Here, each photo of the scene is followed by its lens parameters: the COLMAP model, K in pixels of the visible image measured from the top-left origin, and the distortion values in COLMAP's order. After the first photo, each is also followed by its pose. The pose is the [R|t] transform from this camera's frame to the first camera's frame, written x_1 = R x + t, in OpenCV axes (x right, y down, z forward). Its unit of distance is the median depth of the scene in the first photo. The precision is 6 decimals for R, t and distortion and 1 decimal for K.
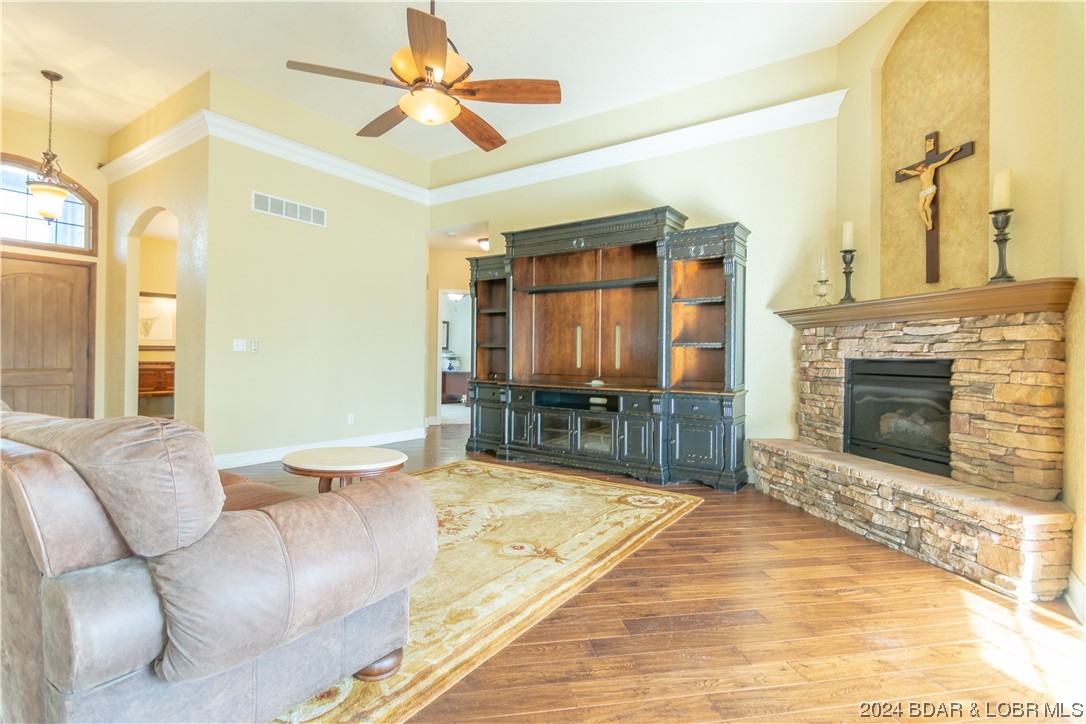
lens RADIAL K [[523.7, 0, 537.3], [0, 523.7, 358.8], [0, 0, 1]] dist [-0.002610, -0.006630]
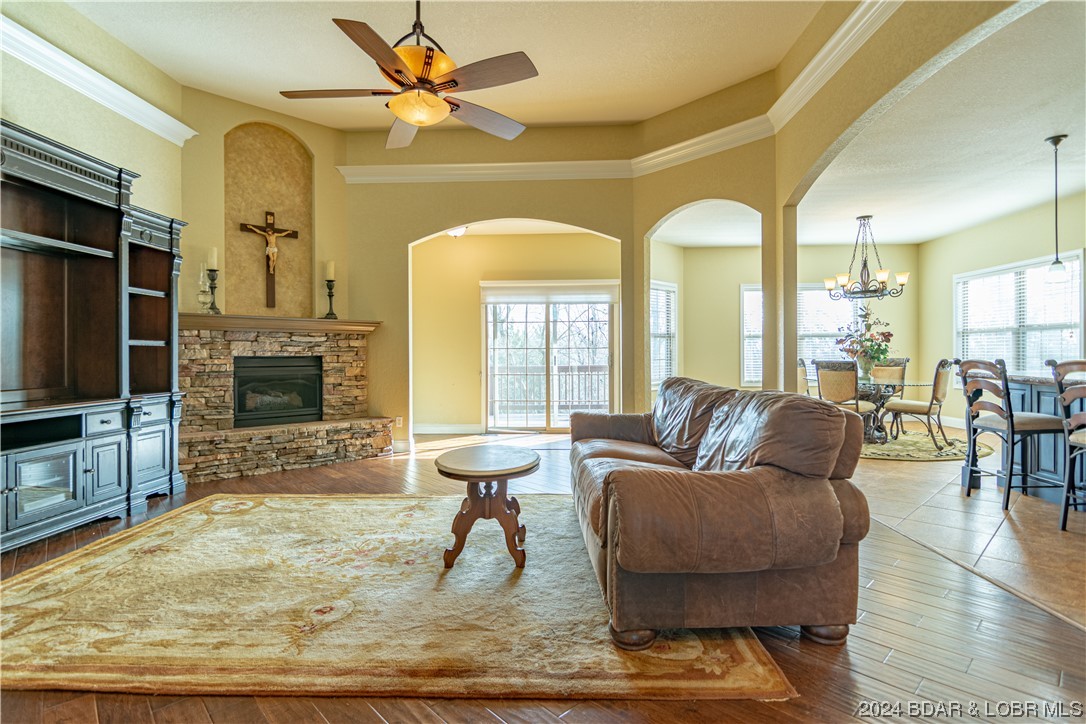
lens RADIAL K [[533.0, 0, 538.7], [0, 533.0, 359.8], [0, 0, 1]] dist [-0.002117, -0.008810]
pose [[-0.538448, -0.016670, 0.842494, -1.059633], [0.002486, 0.999769, 0.021371, -0.020353], [-0.842655, 0.013601, -0.538282, 1.212694]]
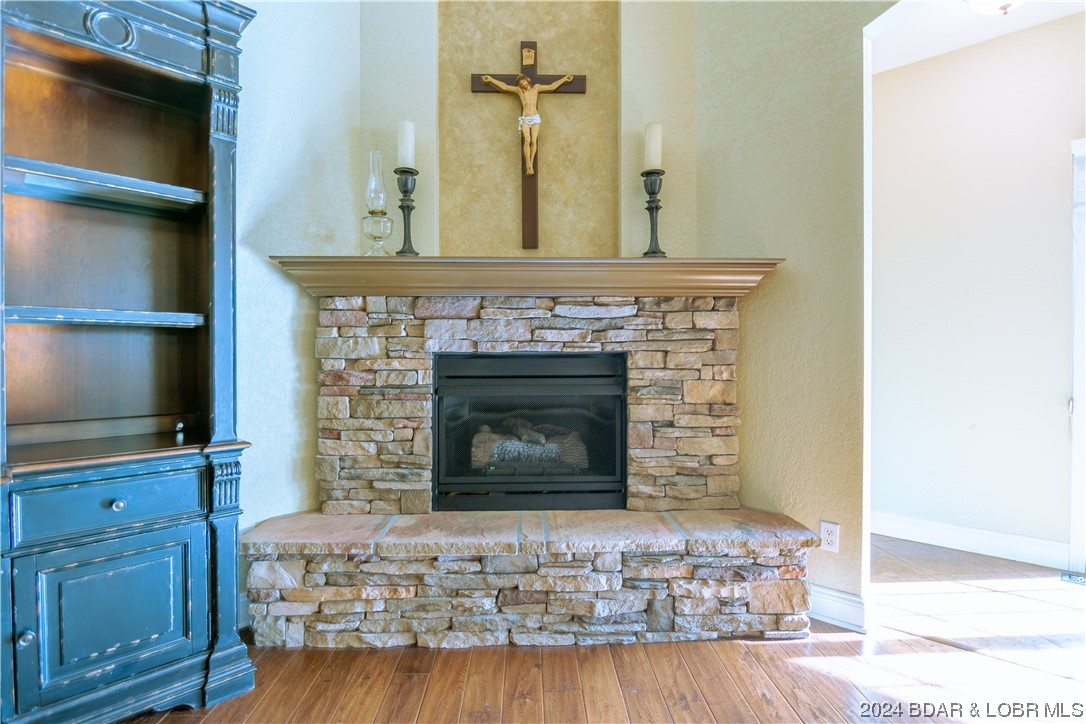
lens RADIAL K [[533.0, 0, 538.7], [0, 533.0, 359.8], [0, 0, 1]] dist [-0.002117, -0.008810]
pose [[0.148085, -0.020215, 0.988768, 0.015393], [0.009113, 0.999777, 0.019075, -0.003132], [-0.988933, 0.006186, 0.148236, 0.897449]]
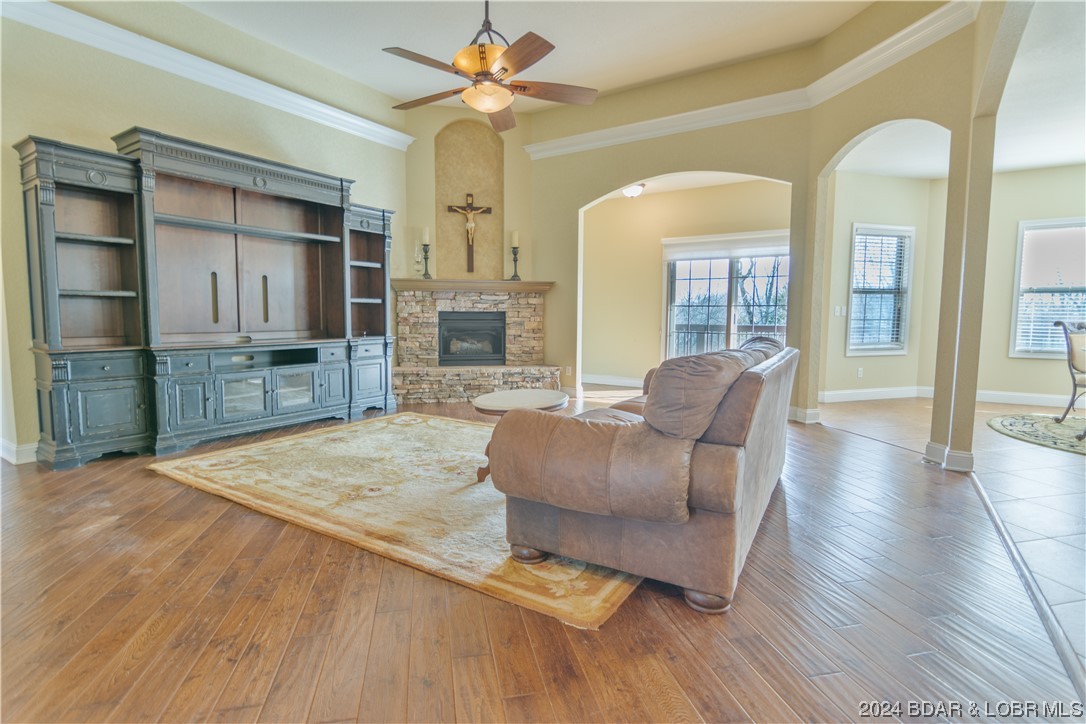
lens RADIAL K [[523.7, 0, 537.3], [0, 523.7, 358.8], [0, 0, 1]] dist [-0.002610, -0.006630]
pose [[-0.026939, -0.098553, 0.994767, -1.268059], [-0.000624, 0.995130, 0.098572, -0.015668], [-0.999637, 0.002035, -0.026870, 0.820389]]
